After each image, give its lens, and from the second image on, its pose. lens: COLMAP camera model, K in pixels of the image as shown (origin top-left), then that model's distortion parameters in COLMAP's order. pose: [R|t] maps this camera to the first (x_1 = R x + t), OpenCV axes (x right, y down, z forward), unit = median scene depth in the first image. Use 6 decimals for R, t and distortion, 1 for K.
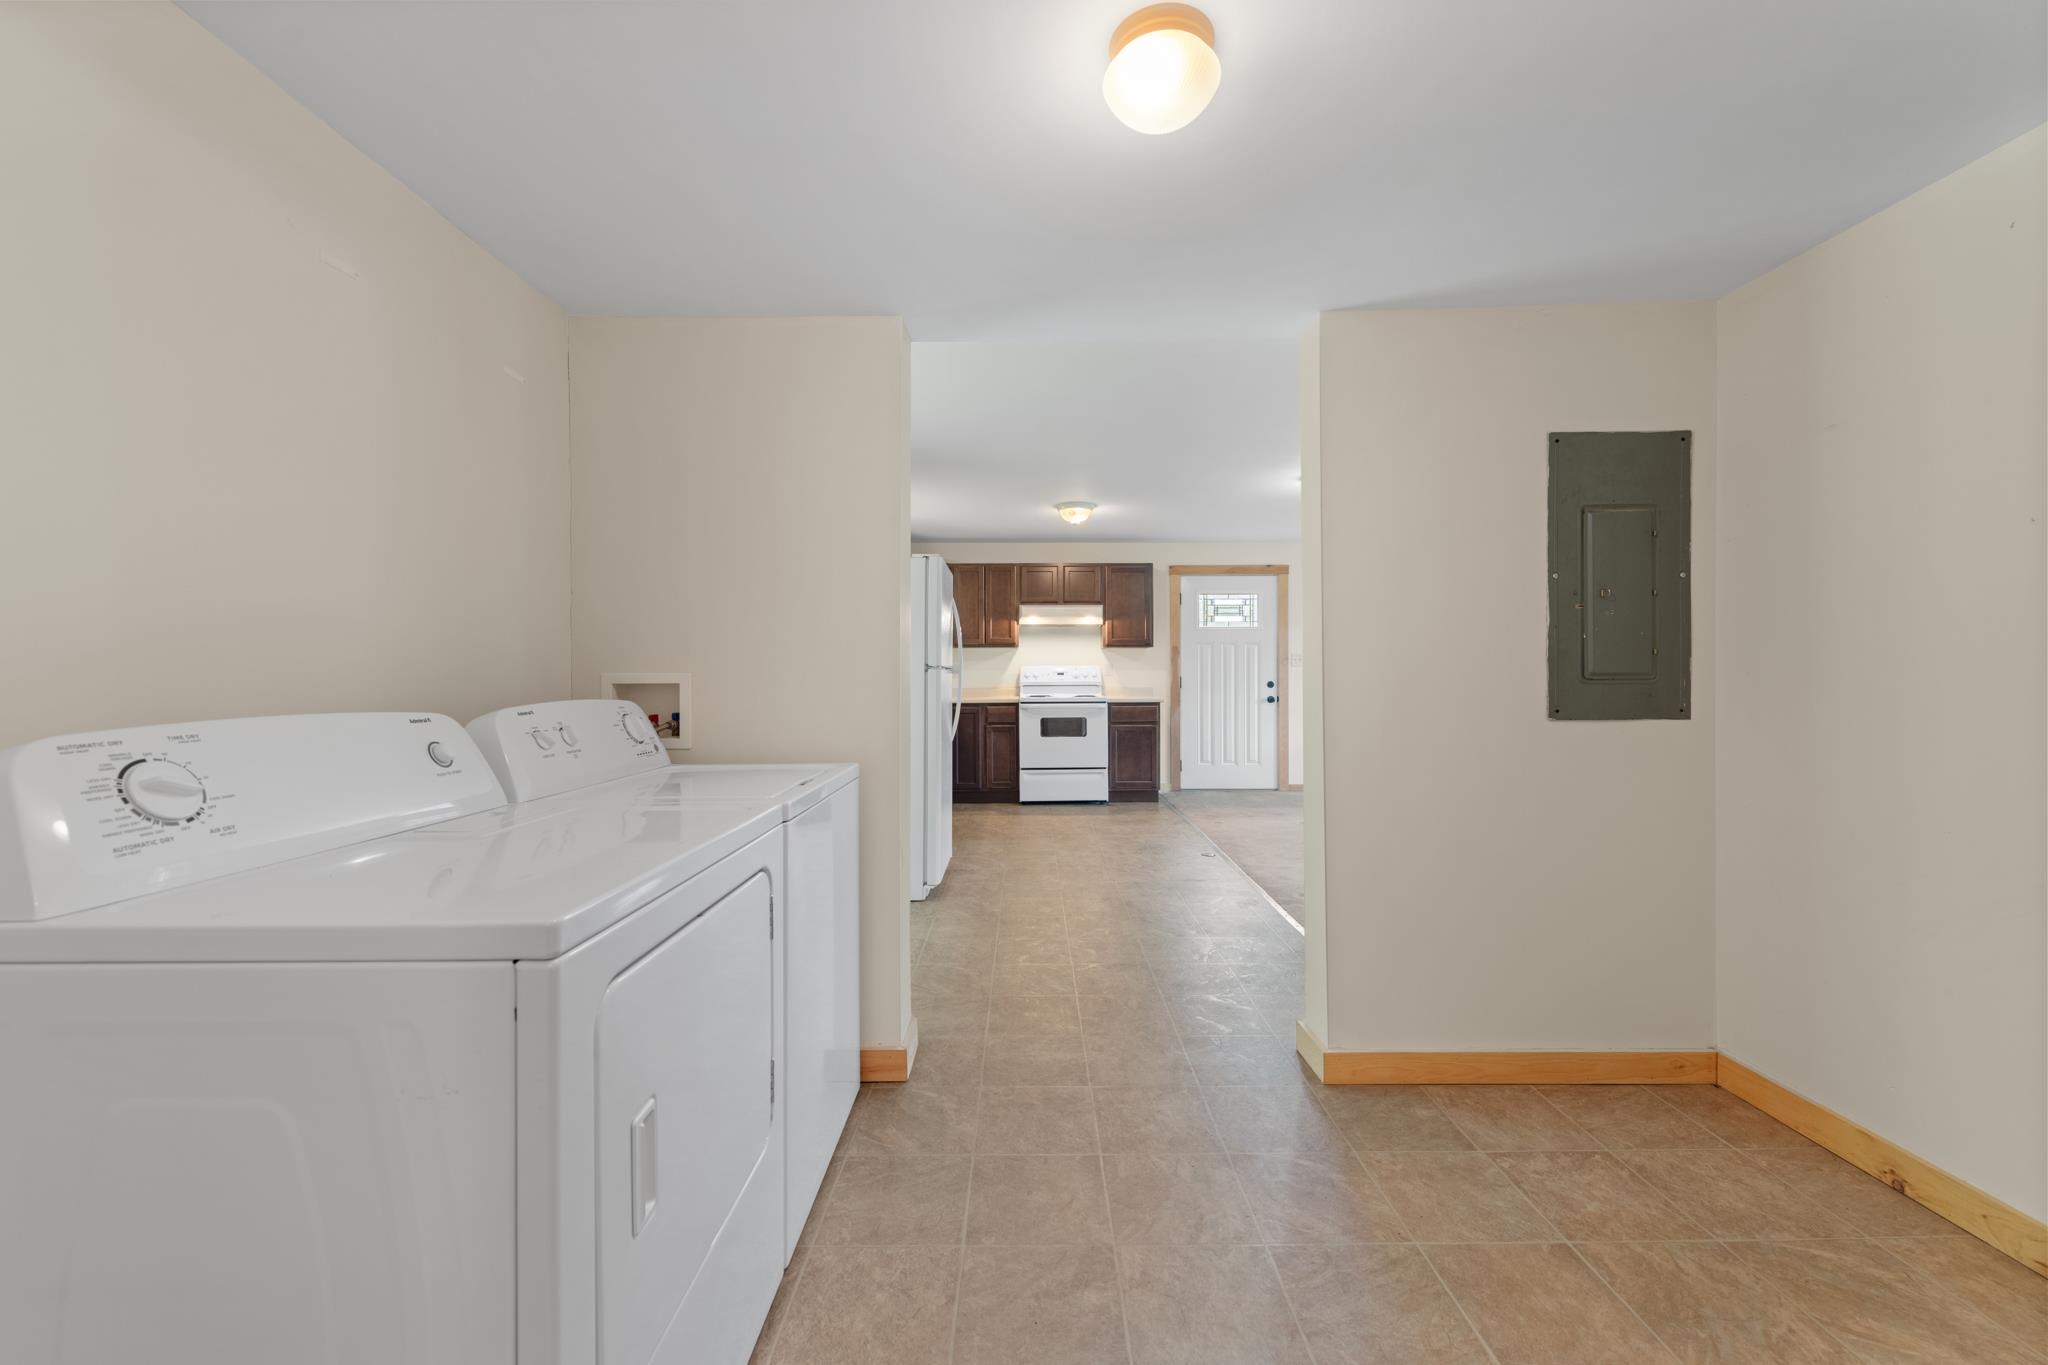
lens RADIAL K [[790.0, 0, 1034.6], [0, 790.0, 689.0], [0, 0, 1]] dist [0.010187, -0.002453]
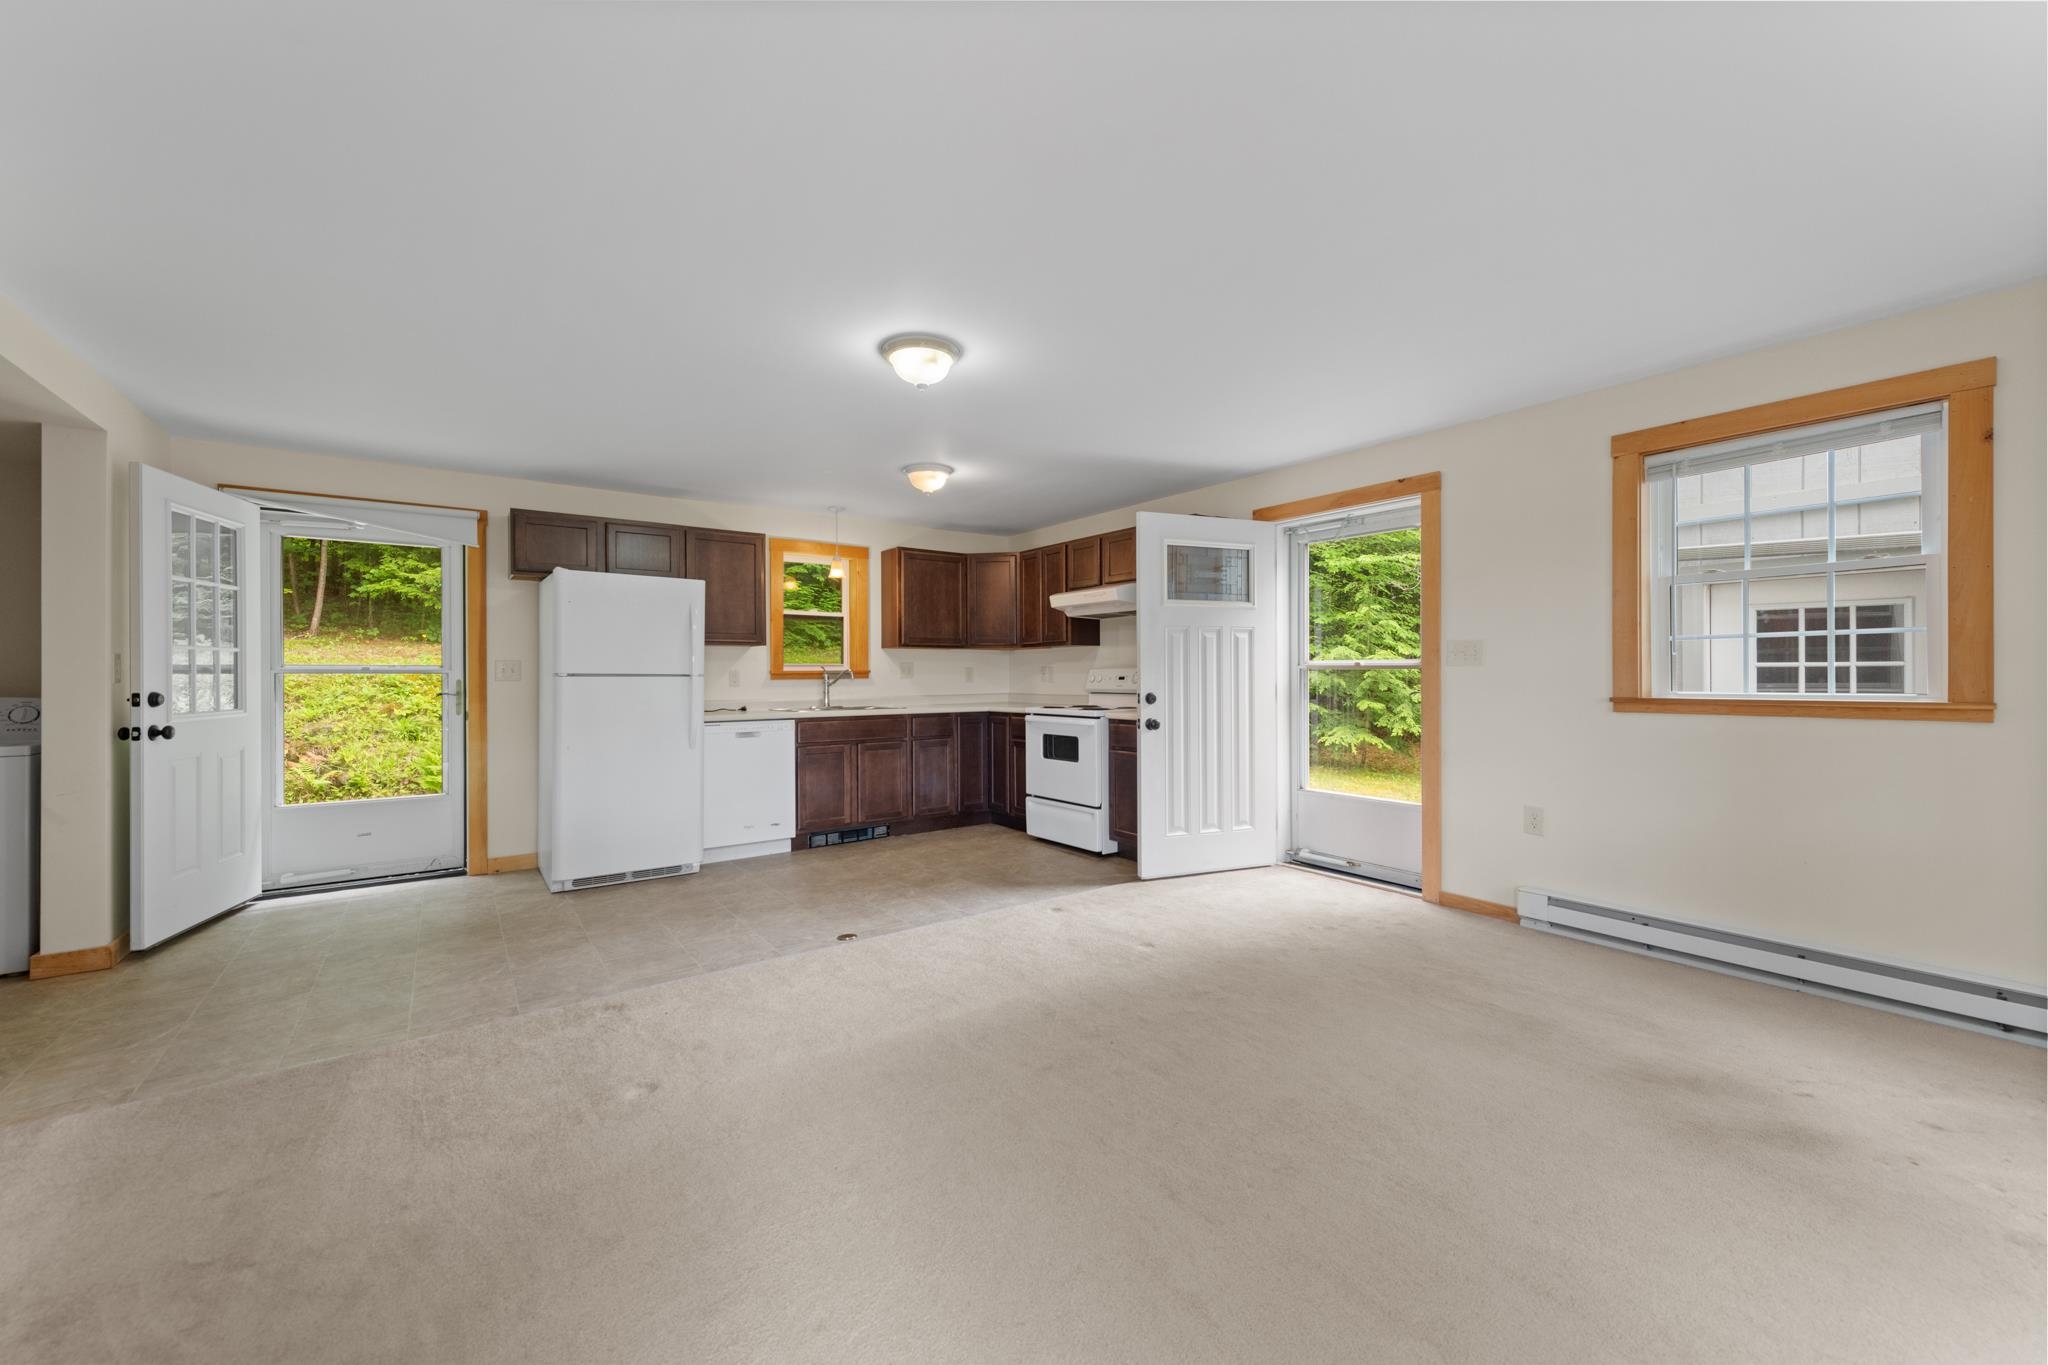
lens RADIAL K [[790.0, 0, 1013.6], [0, 790.0, 676.5], [0, 0, 1]] dist [0.010187, -0.002453]
pose [[0.584637, -0.000140, -0.811295, 0.639711], [-0.010572, 0.999914, -0.007791, -0.015048], [0.811226, 0.013131, 0.584585, 0.507991]]
